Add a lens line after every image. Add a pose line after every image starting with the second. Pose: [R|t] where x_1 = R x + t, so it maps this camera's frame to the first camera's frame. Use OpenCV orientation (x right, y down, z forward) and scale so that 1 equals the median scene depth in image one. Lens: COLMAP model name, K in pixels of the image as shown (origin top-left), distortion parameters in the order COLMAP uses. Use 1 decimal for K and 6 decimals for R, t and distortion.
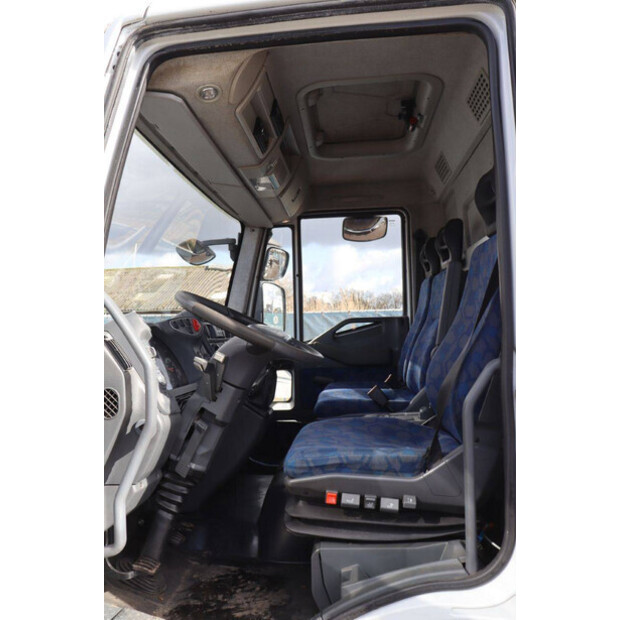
lens RADIAL K [[558.2, 0, 310.0], [0, 558.2, 310.0], [0, 0, 1]] dist [-0.102249, 0.011729]
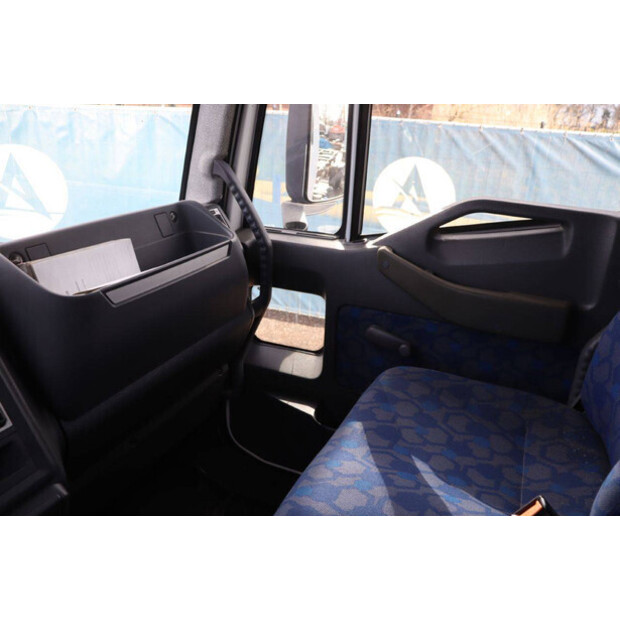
lens RADIAL K [[519.5, 0, 311.4], [0, 519.5, 320.1], [0, 0, 1]] dist [-0.167647, 0.154333]
pose [[0.943776, 0.184258, -0.274474, 0.074183], [-0.054887, 0.906078, 0.419535, -0.049955], [0.325997, -0.380882, 0.865248, 0.652728]]
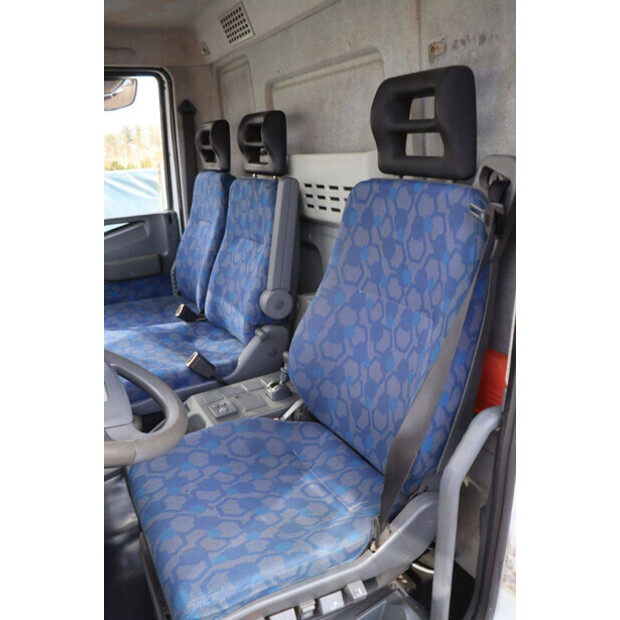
lens RADIAL K [[519.5, 0, 311.4], [0, 519.5, 320.1], [0, 0, 1]] dist [-0.167647, 0.154333]
pose [[0.844673, -0.181815, 0.503459, -0.060828], [-0.000143, 0.940471, 0.339874, -0.094147], [-0.535282, -0.287155, 0.794365, 0.260319]]
